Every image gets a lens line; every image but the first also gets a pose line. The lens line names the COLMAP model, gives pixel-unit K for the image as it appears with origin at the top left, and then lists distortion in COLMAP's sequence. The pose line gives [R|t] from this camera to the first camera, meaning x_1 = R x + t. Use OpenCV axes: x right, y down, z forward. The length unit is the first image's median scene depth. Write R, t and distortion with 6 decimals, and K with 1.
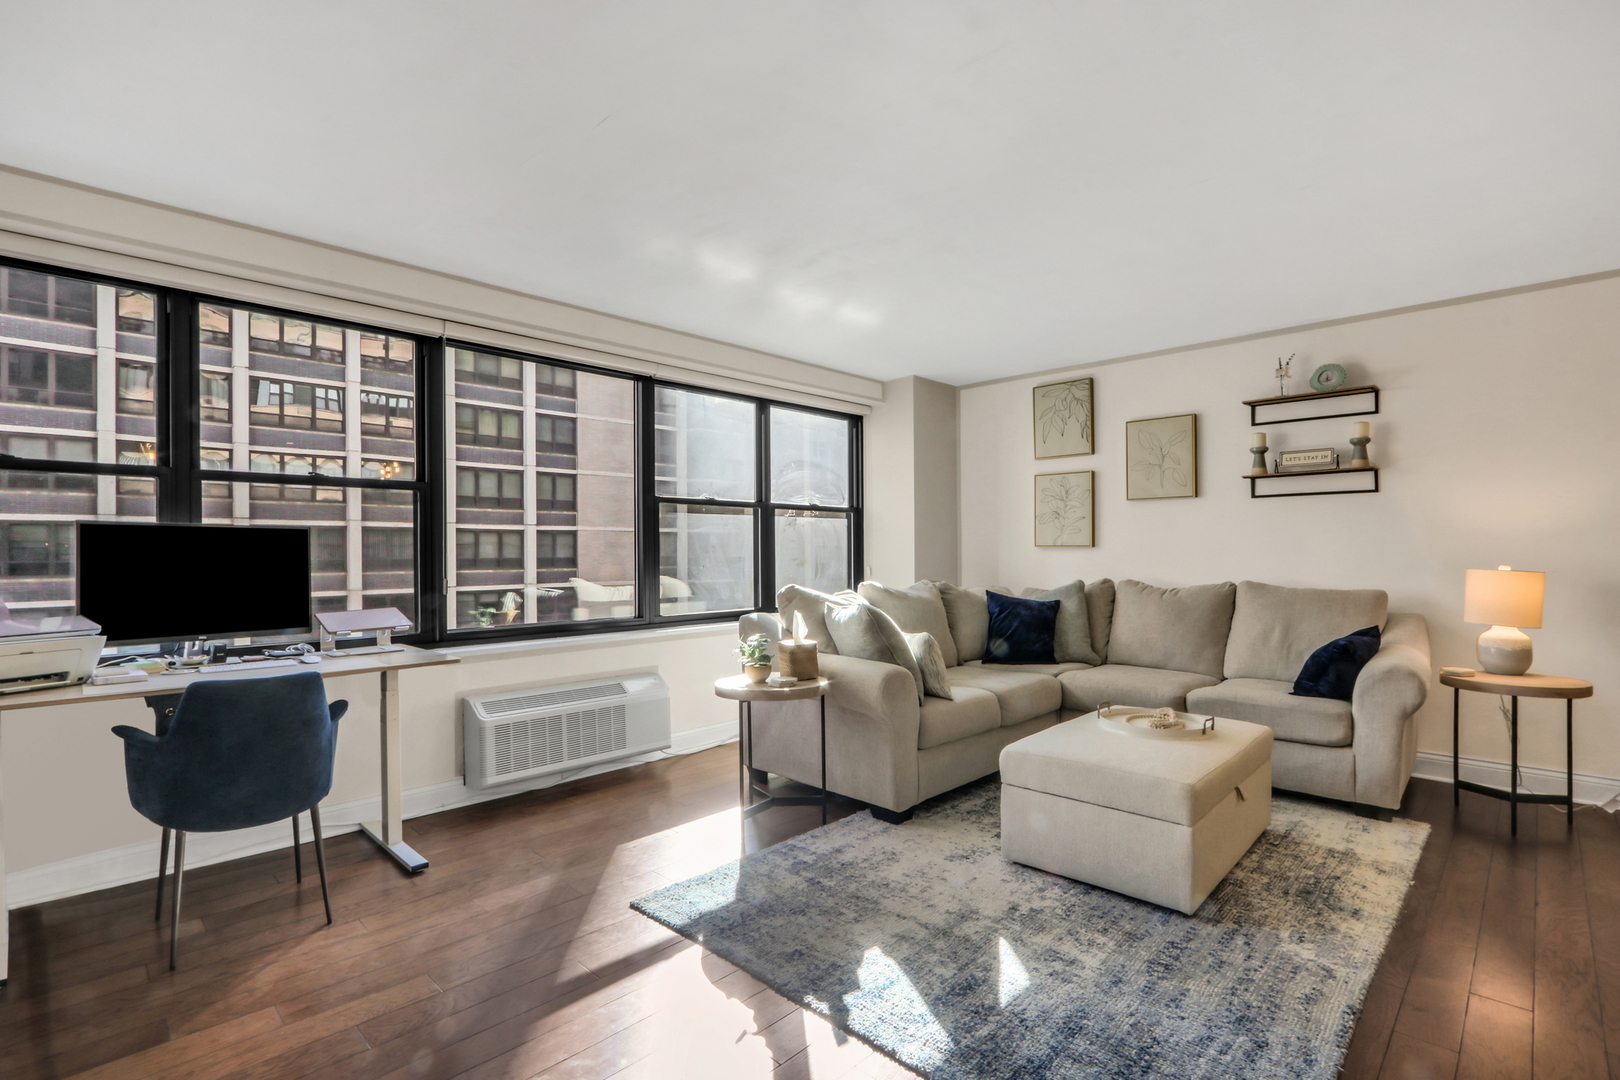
lens RADIAL K [[755.8, 0, 784.3], [0, 755.8, 547.2], [0, 0, 1]] dist [-0.010335, 0.000288]
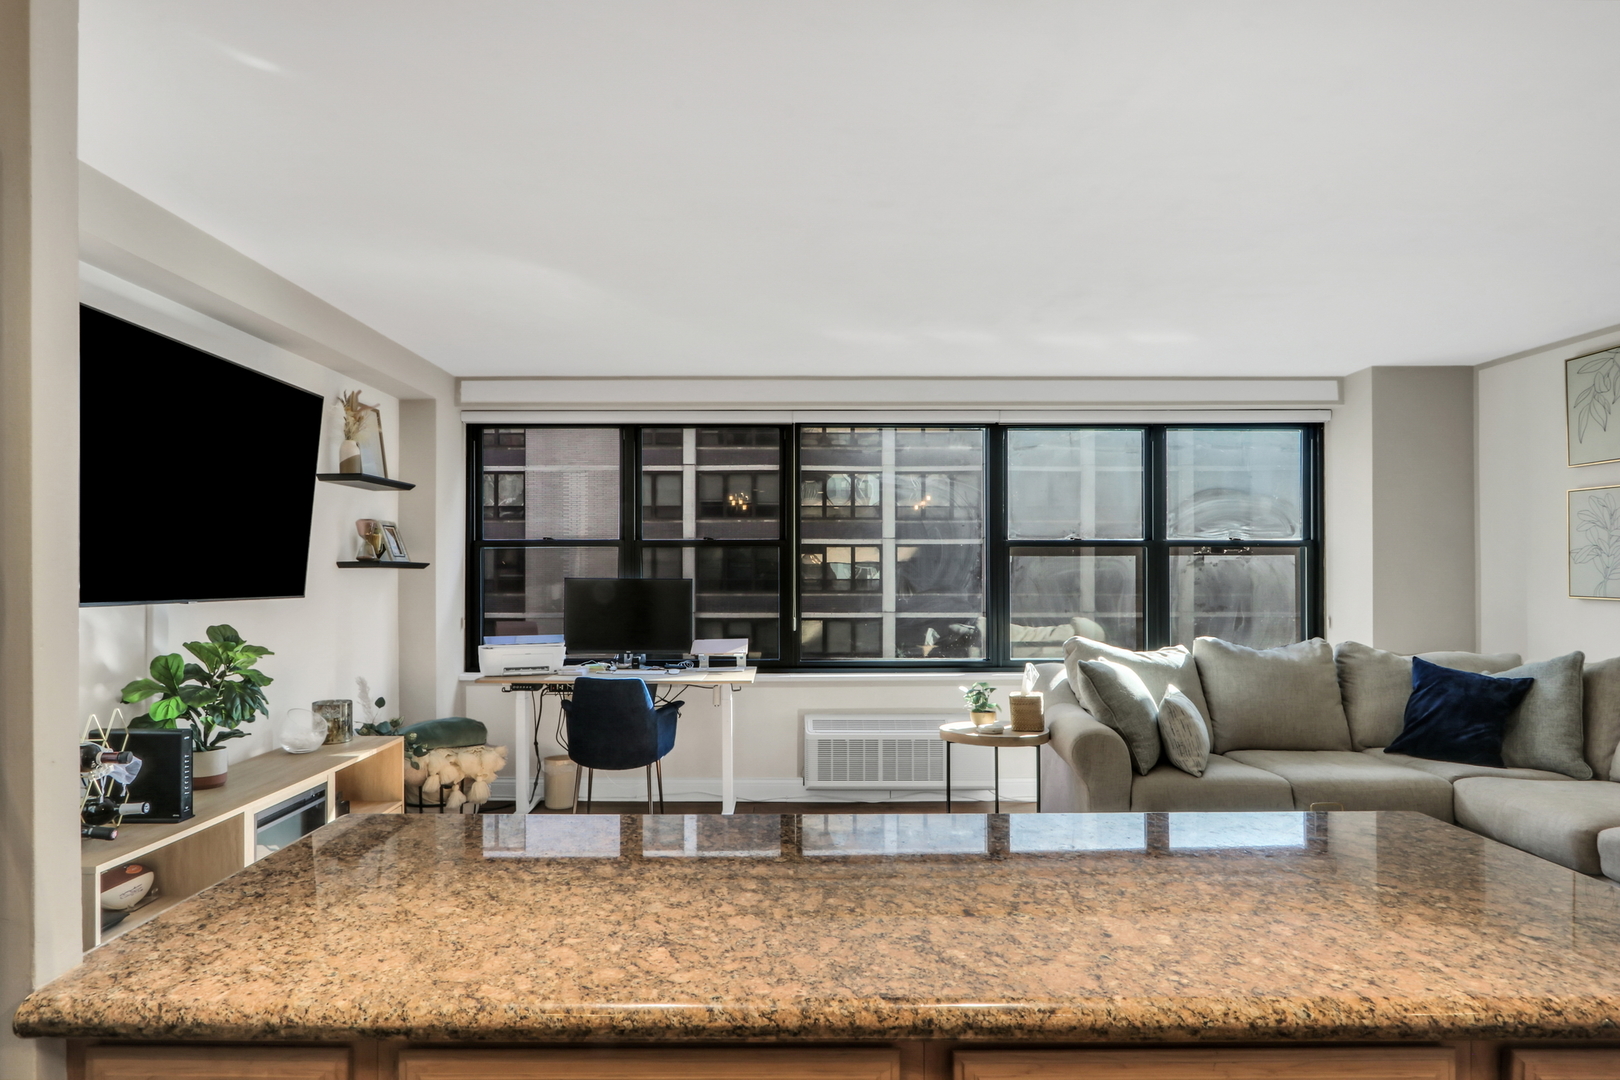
lens RADIAL K [[949.4, 0, 796.7], [0, 949.4, 564.1], [0, 0, 1]] dist [-0.003000, 0.001022]
pose [[0.718066, -0.000940, -0.695974, 0.568237], [0.000631, 1.000000, -0.000699, -0.039988], [0.695975, 0.000063, 0.718066, -0.110291]]
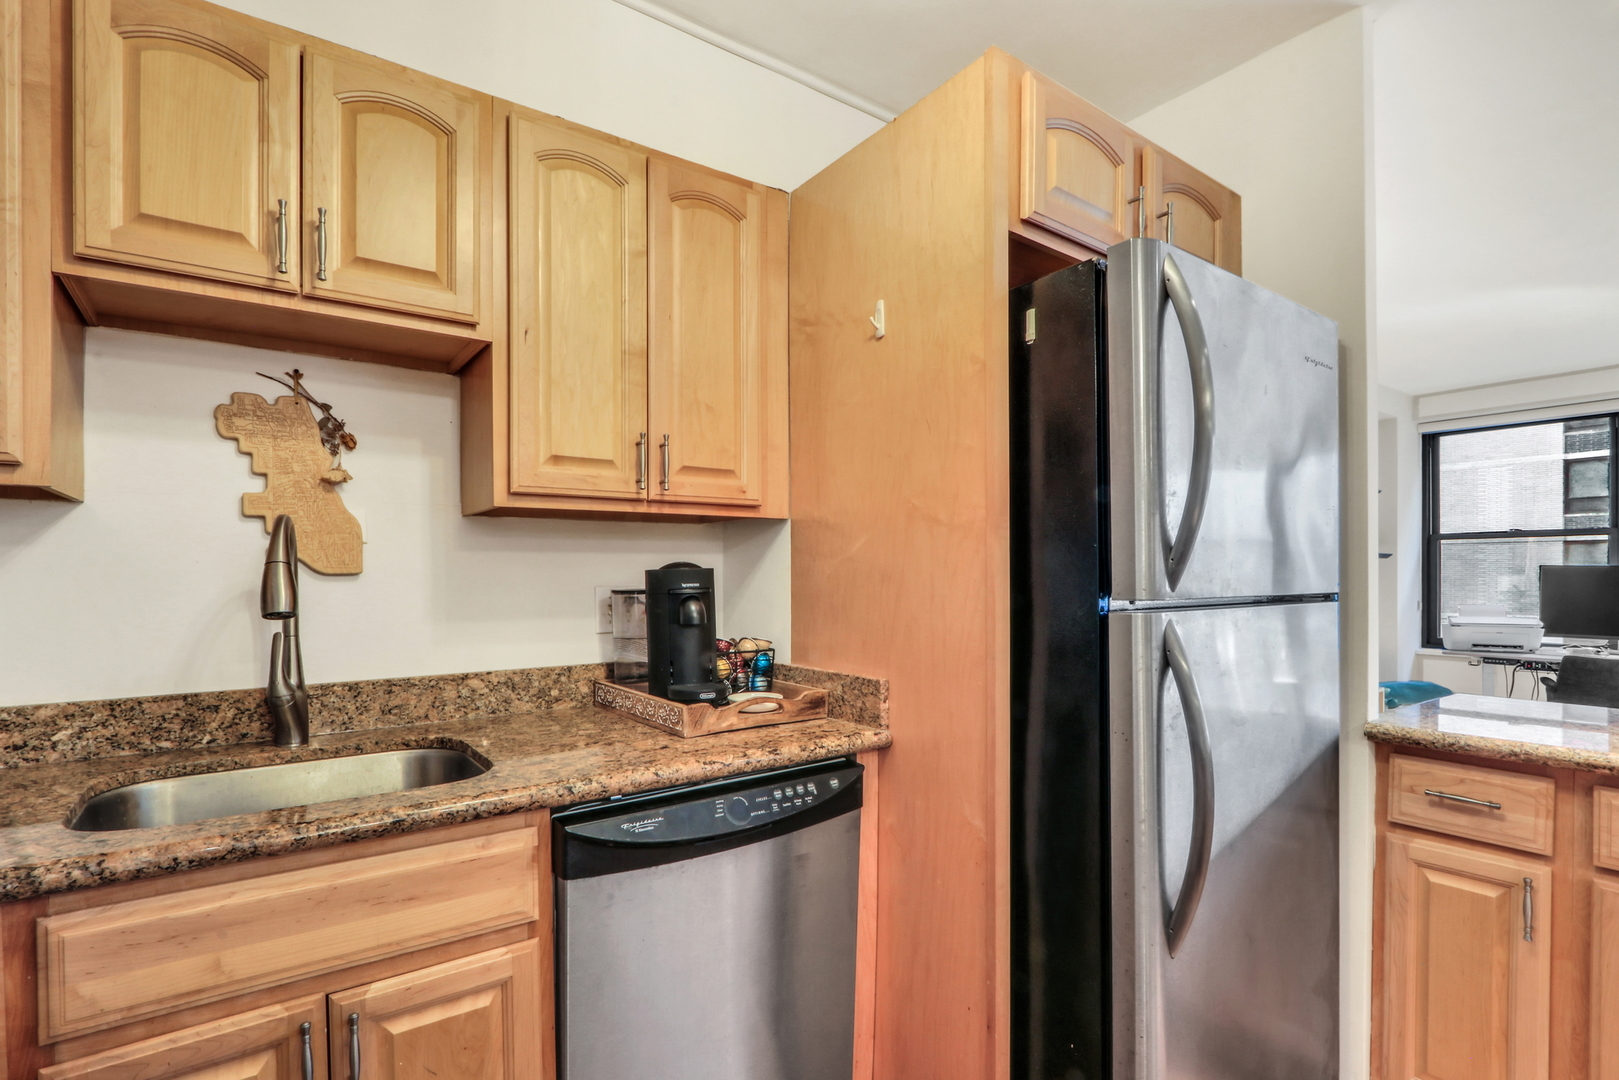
lens RADIAL K [[776.4, 0, 782.8], [0, 776.4, 581.8], [0, 0, 1]] dist [-0.010467, 0.000795]
pose [[-0.166007, 0.014720, -0.986015, 0.732993], [0.007223, 0.999880, 0.013711, -0.021609], [0.986098, -0.004846, -0.166094, -0.307428]]
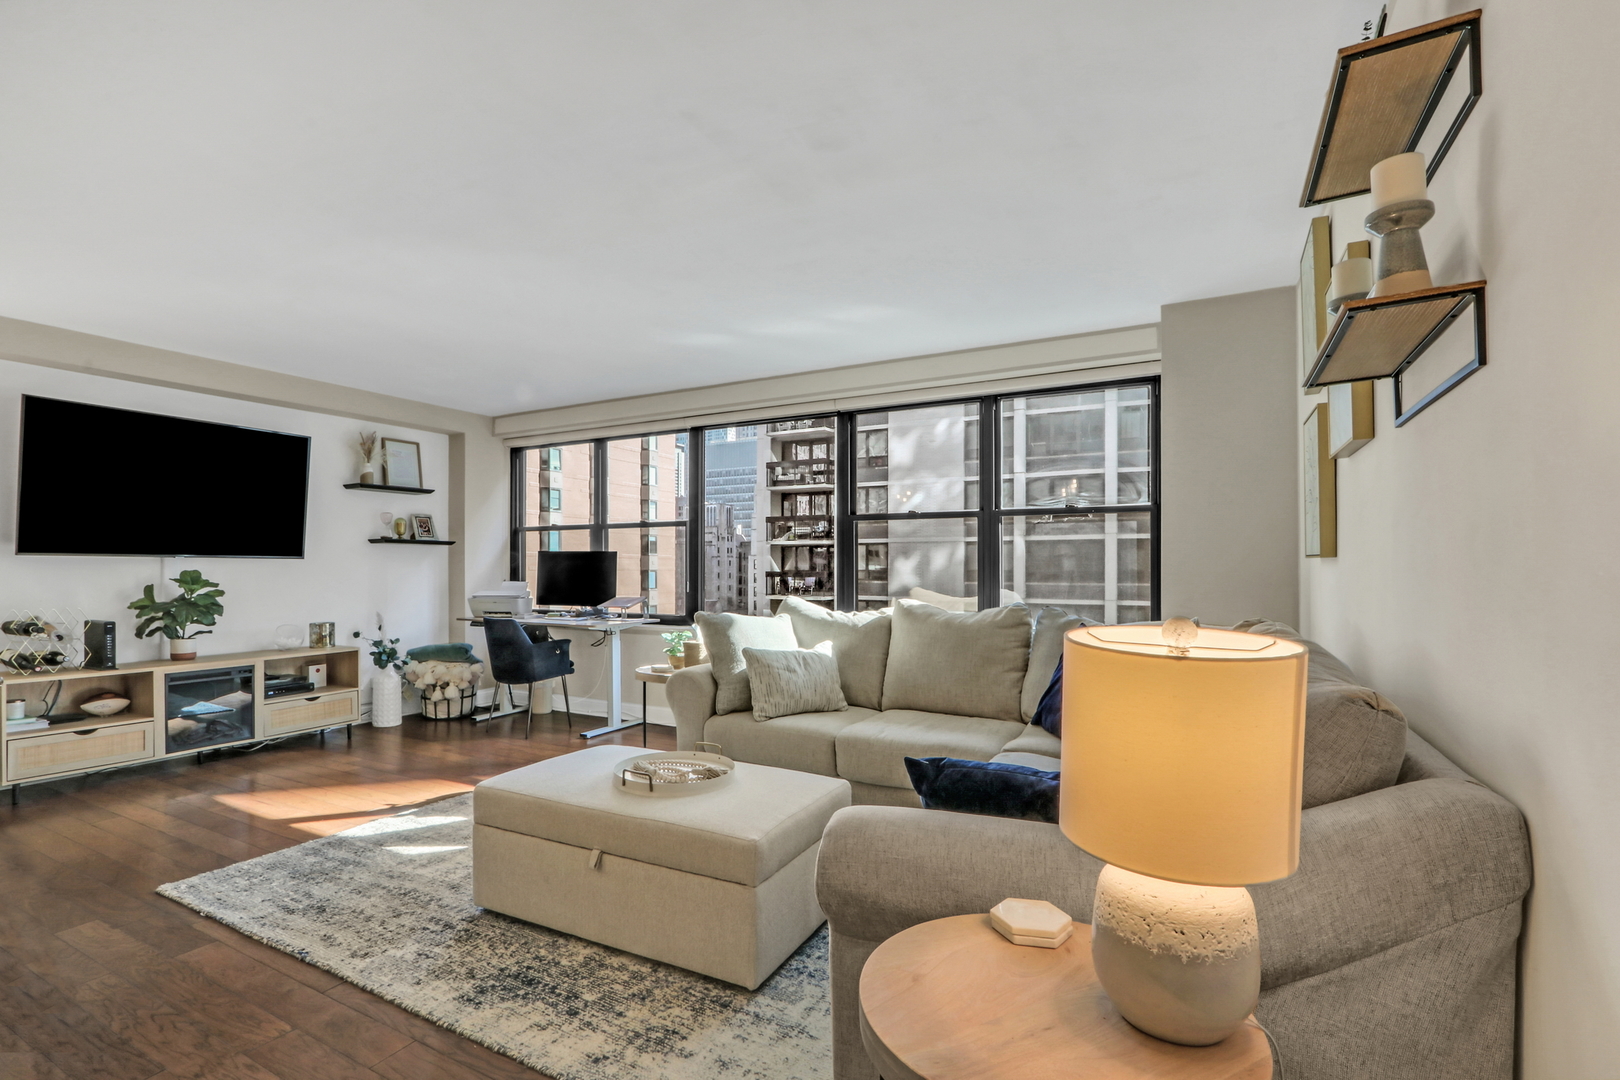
lens RADIAL K [[759.8, 0, 777.6], [0, 759.8, 569.5], [0, 0, 1]] dist [-0.010598, 0.000209]
pose [[0.272603, 0.008439, -0.962090, 0.988964], [0.003373, 0.999947, 0.009727, 0.001418], [0.962121, -0.005896, 0.272560, 0.657372]]
